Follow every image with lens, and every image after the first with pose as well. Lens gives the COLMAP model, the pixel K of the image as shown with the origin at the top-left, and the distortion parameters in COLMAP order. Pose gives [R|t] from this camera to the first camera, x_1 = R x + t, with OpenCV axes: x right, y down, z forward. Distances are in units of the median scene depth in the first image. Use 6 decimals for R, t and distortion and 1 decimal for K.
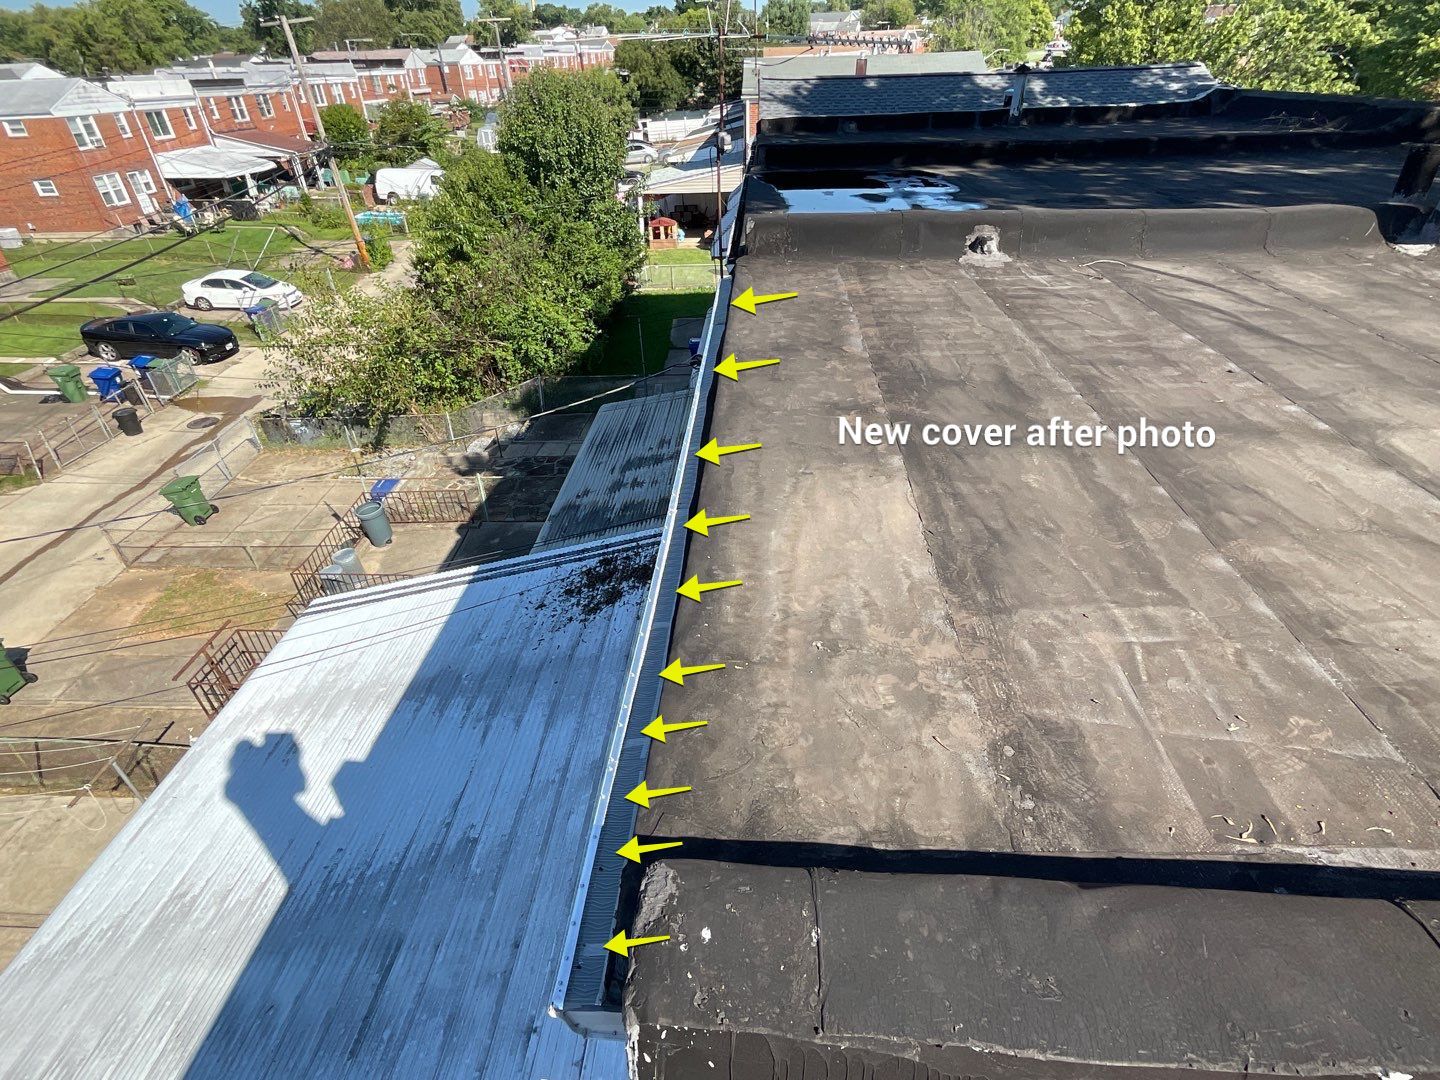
lens RADIAL K [[711.3, 0, 718.0], [0, 711.3, 538.3], [0, 0, 1]] dist [-0.008818, 0.007848]
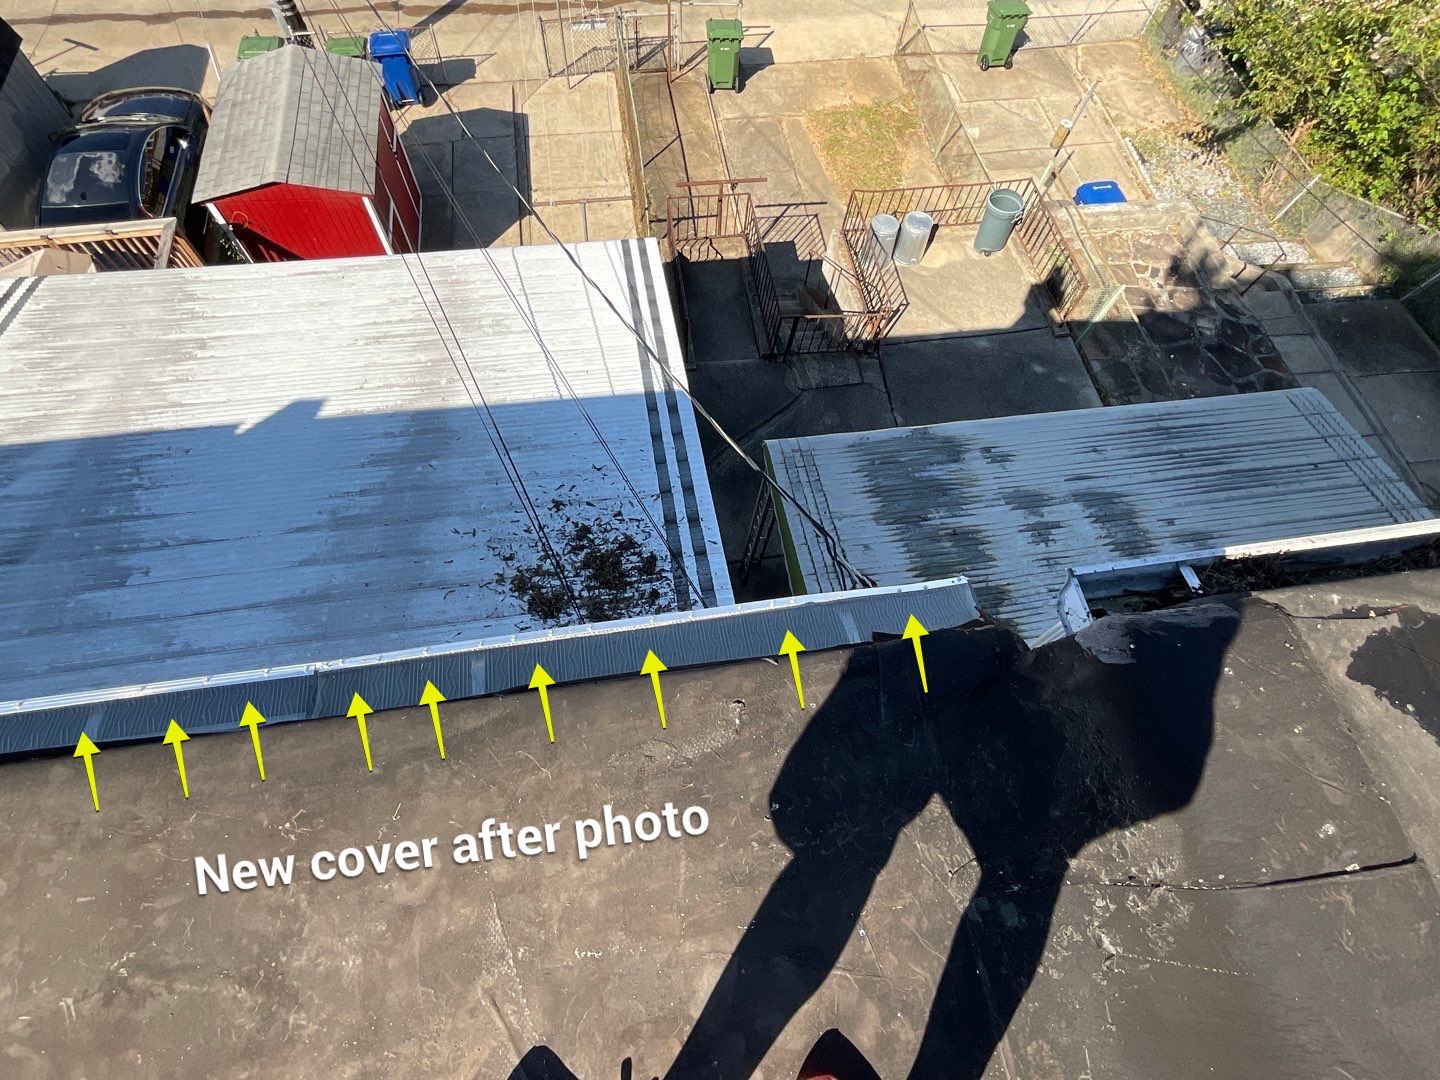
lens RADIAL K [[711.3, 0, 718.0], [0, 711.3, 538.3], [0, 0, 1]] dist [-0.008818, 0.007848]
pose [[0.212059, 0.905361, -0.367902, 0.067966], [-0.607770, 0.416983, 0.675826, -0.531533], [0.765276, 0.080285, 0.638676, 0.851793]]
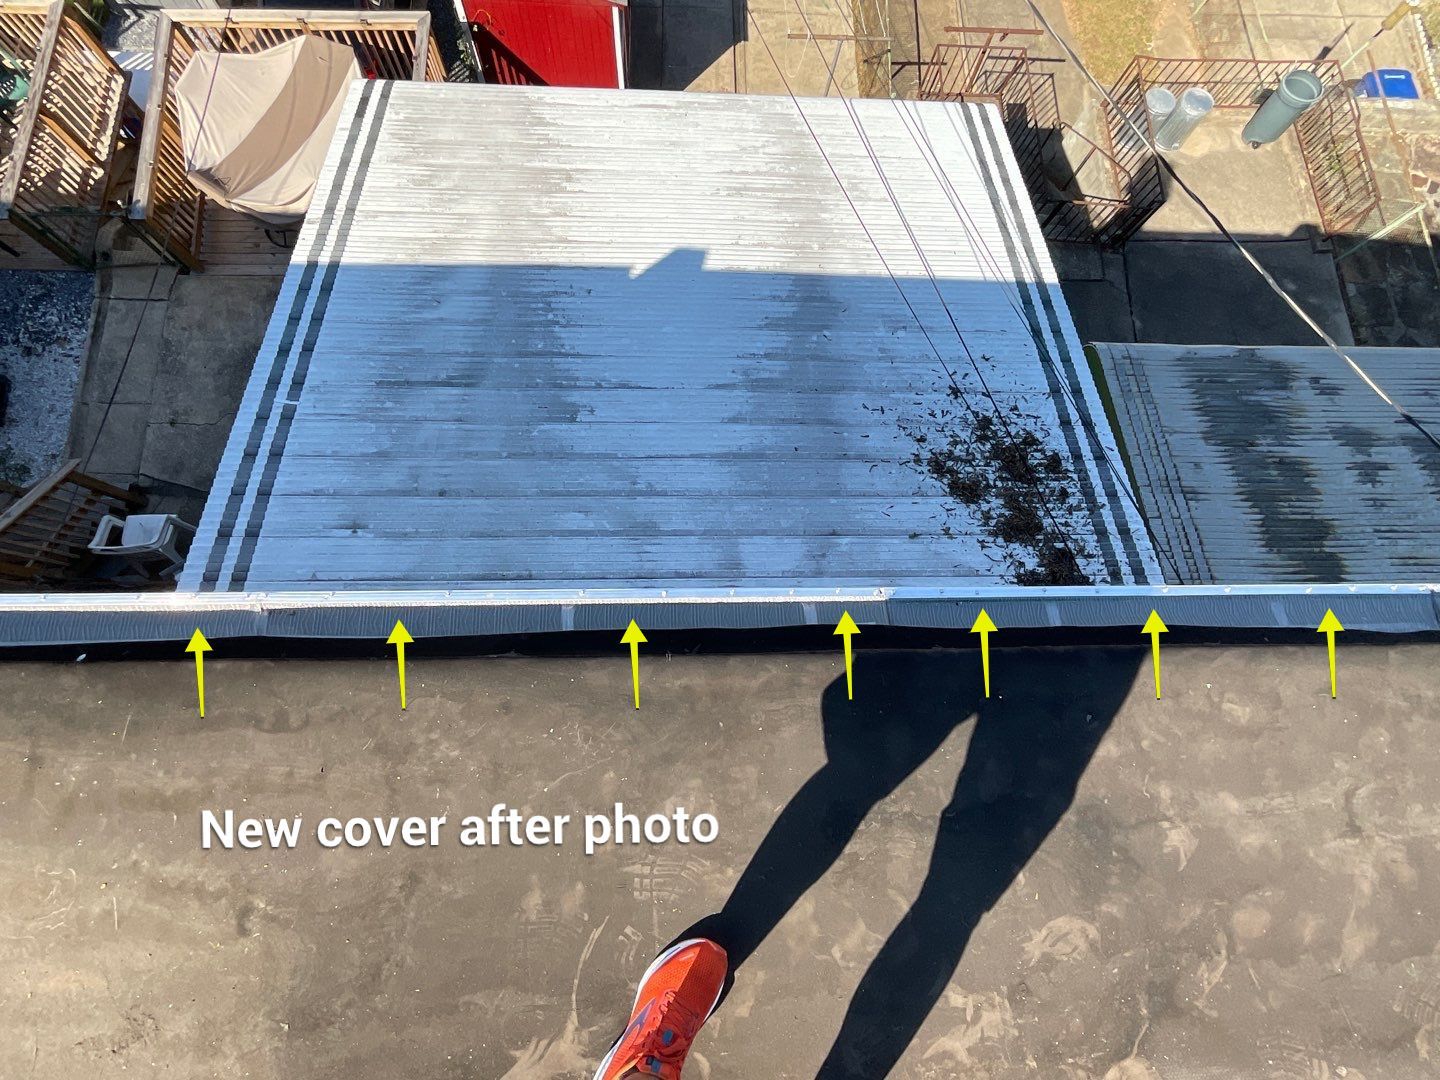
lens RADIAL K [[711.3, 0, 718.0], [0, 711.3, 538.3], [0, 0, 1]] dist [-0.008818, 0.007848]
pose [[0.077256, 0.978014, -0.193702, 0.006041], [-0.616273, 0.199566, 0.761828, -0.318768], [0.783734, 0.060517, 0.618141, 0.495029]]
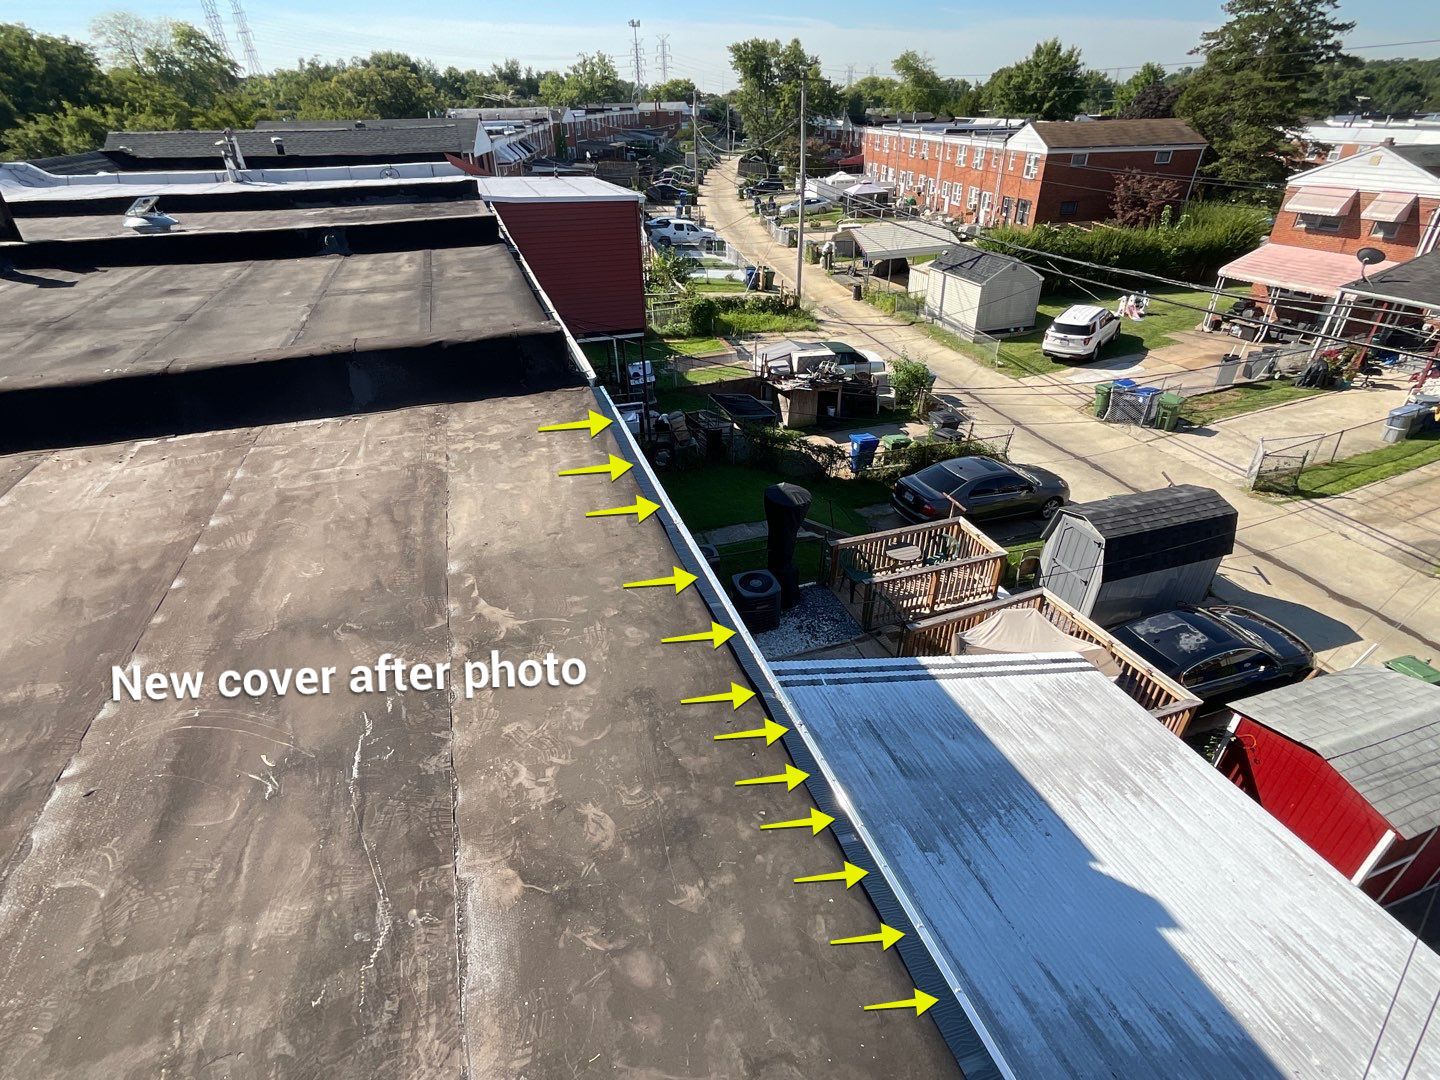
lens RADIAL K [[711.3, 0, 718.0], [0, 711.3, 538.3], [0, 0, 1]] dist [-0.008818, 0.007848]
pose [[-0.923380, 0.235369, -0.303266, 0.111724], [-0.179619, 0.433281, 0.883178, -0.518538], [0.339273, 0.869982, -0.357807, 0.747582]]
